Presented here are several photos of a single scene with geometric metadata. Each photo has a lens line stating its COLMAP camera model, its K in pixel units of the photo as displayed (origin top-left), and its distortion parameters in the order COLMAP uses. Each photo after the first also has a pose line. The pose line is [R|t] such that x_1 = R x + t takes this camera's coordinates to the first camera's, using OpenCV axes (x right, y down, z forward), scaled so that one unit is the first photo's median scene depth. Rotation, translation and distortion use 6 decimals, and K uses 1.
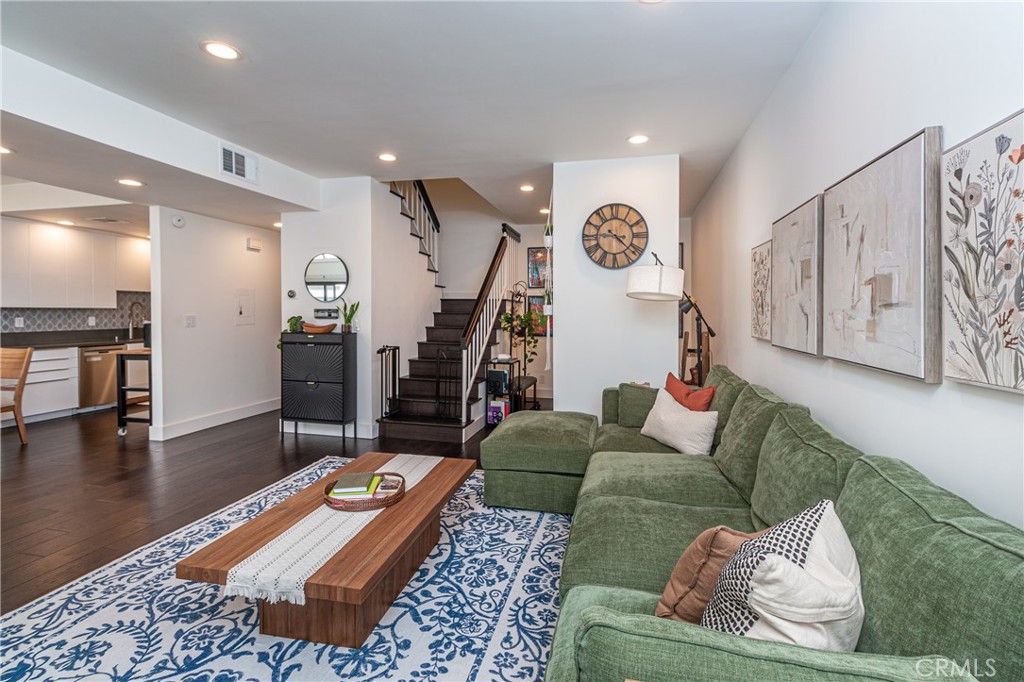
lens RADIAL K [[476.0, 0, 518.6], [0, 476.0, 316.3], [0, 0, 1]] dist [0.002685, 0.000562]
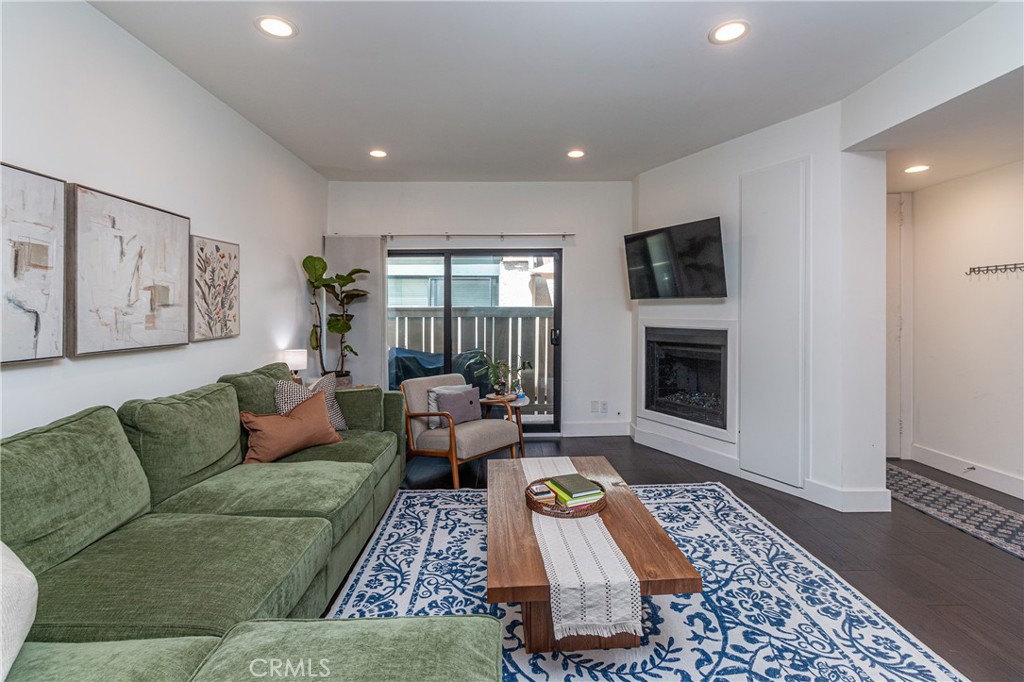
lens RADIAL K [[479.0, 0, 517.9], [0, 479.0, 312.4], [0, 0, 1]] dist [0.004340, 0.000273]
pose [[-0.967553, -0.001596, -0.252663, 0.018377], [-0.004613, 0.999925, 0.011347, -0.015892], [0.252626, 0.012145, -0.967488, 1.984034]]
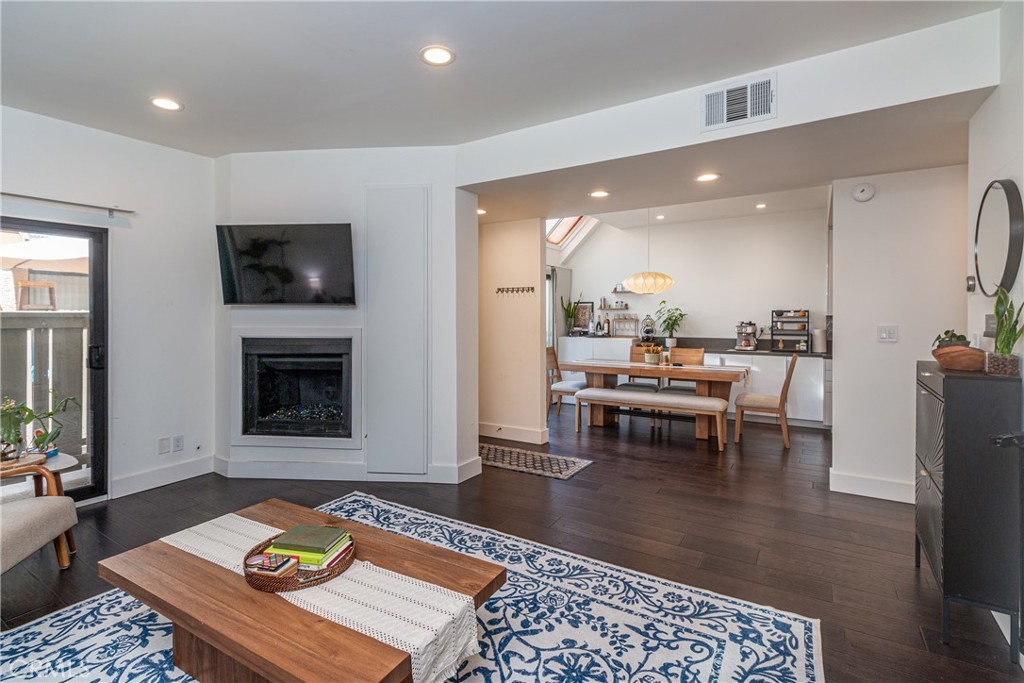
lens RADIAL K [[483.6, 0, 512.2], [0, 483.6, 322.3], [0, 0, 1]] dist [0.000543, 0.000512]
pose [[-0.328075, 0.006011, -0.944633, 0.304198], [-0.011925, 0.999874, 0.010505, -0.017905], [0.944576, 0.014712, -0.327962, 1.622656]]
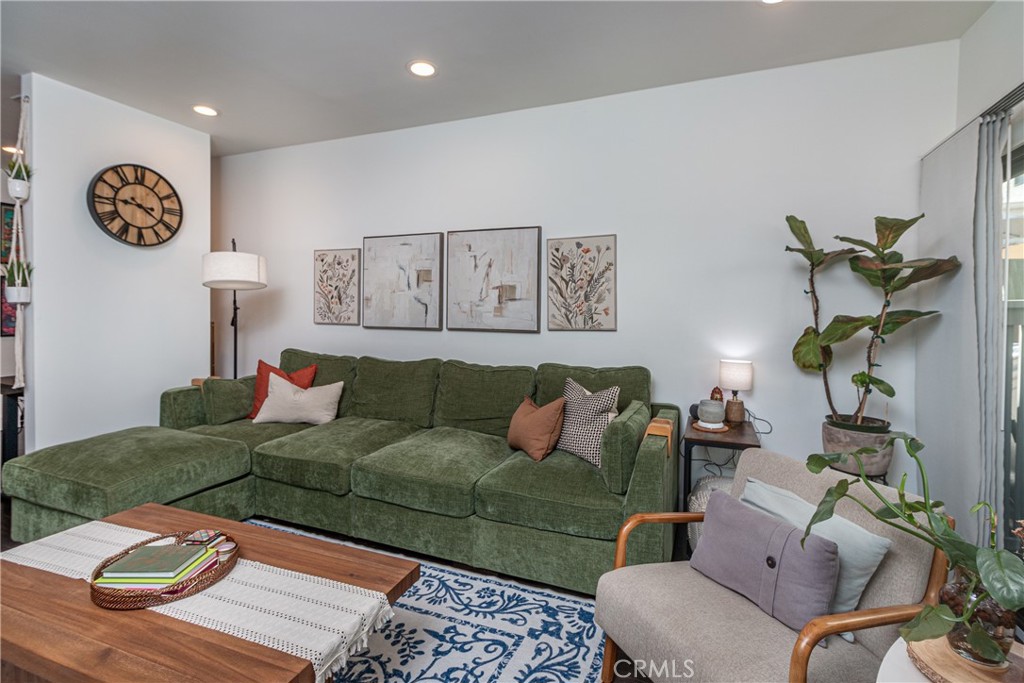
lens RADIAL K [[476.0, 0, 518.6], [0, 476.0, 316.8], [0, 0, 1]] dist [0.002685, 0.000562]
pose [[0.155277, -0.014754, 0.987761, -0.921146], [0.001087, 0.999890, 0.014765, 0.015692], [-0.987870, -0.001219, 0.155276, 0.440069]]
